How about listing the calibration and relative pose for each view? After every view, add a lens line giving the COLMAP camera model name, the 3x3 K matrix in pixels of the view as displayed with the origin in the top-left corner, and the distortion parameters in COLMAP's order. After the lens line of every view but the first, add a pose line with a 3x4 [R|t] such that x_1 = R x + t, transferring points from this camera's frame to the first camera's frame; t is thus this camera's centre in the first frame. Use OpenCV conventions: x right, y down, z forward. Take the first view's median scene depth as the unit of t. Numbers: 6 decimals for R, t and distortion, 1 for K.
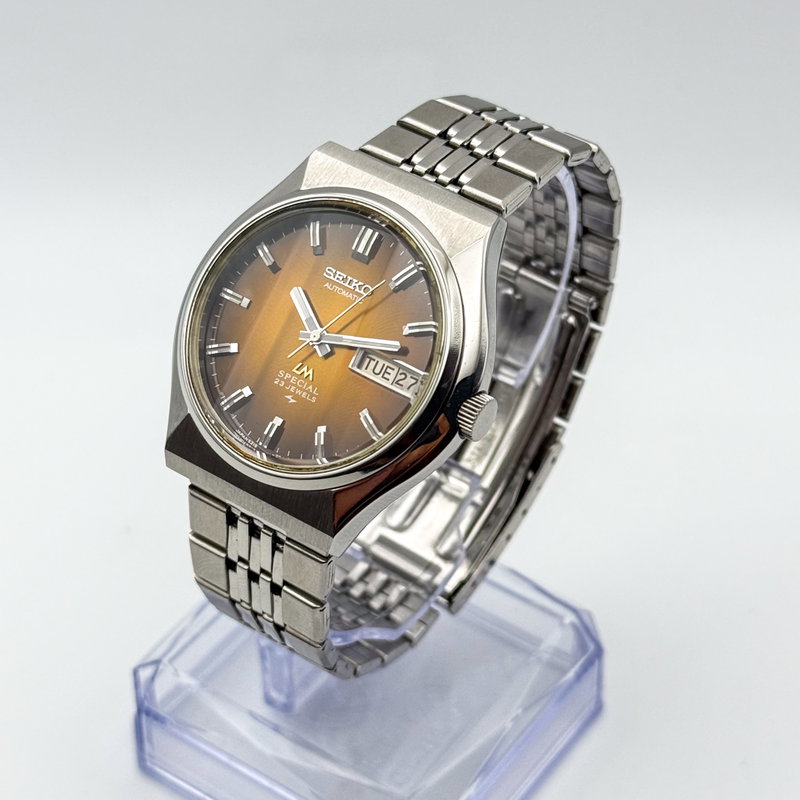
lens RADIAL K [[2012.7, 0, 400.6], [0, 2012.7, 405.0], [0, 0, 1]] dist [0.127611, 0.000000]
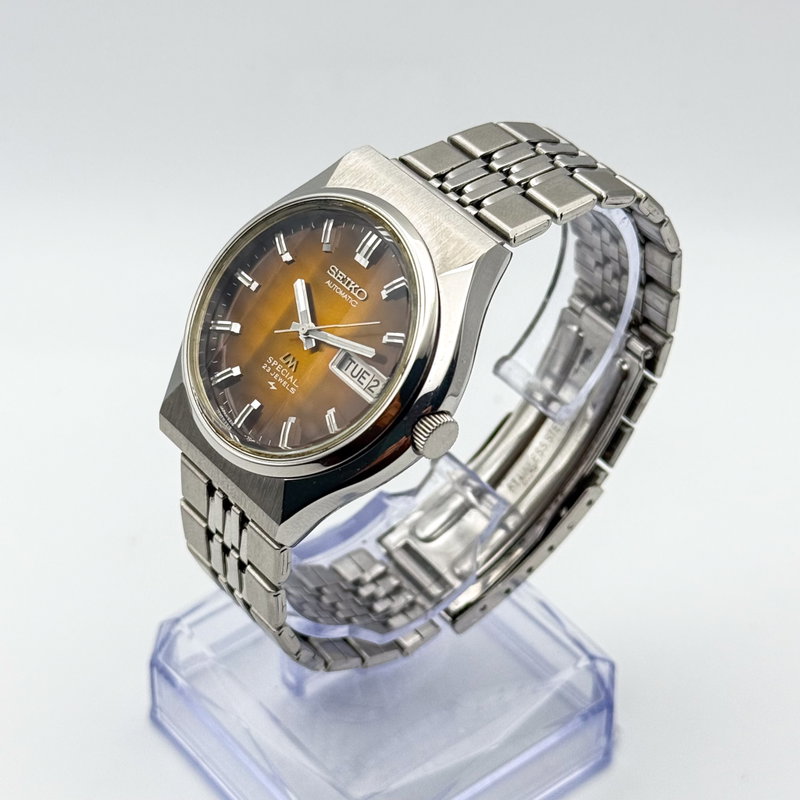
lens RADIAL K [[2012.7, 0, 368.0], [0, 2012.7, 412.1], [0, 0, 1]] dist [0.127611, 0.000000]
pose [[0.960858, 0.182658, -0.208297, 0.197293], [-0.183300, 0.982920, 0.016388, -0.014682], [0.207732, 0.022434, 0.977928, 0.006552]]
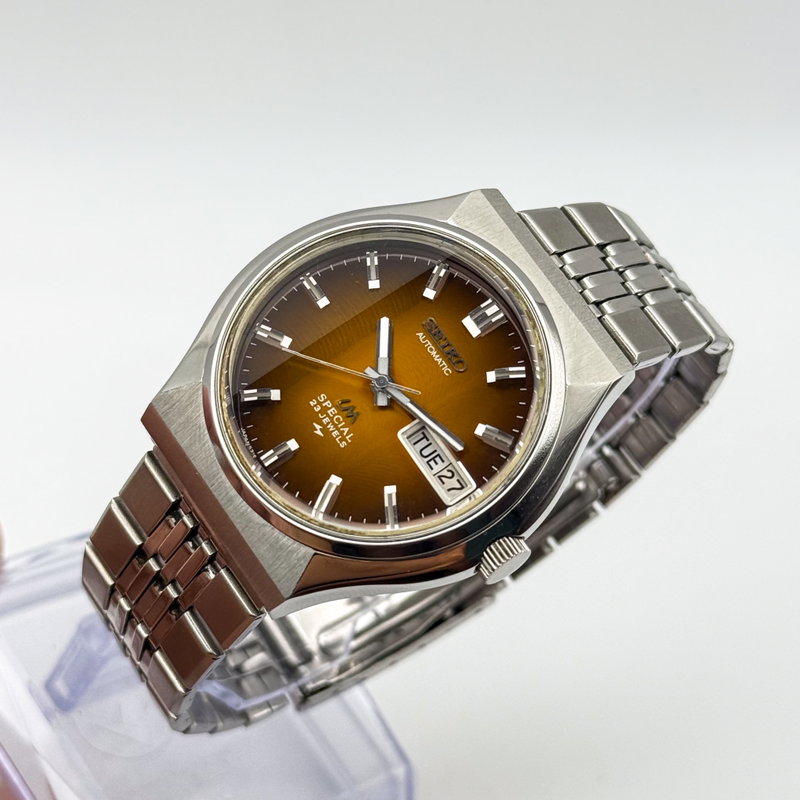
lens RADIAL K [[2012.7, 0, 406.1], [0, 2012.7, 398.0], [0, 0, 1]] dist [0.127611, 0.000000]
pose [[0.855847, 0.500965, 0.128688, -0.131629], [-0.497959, 0.865331, -0.056909, 0.014587], [-0.139867, -0.015376, 0.990051, 0.145126]]
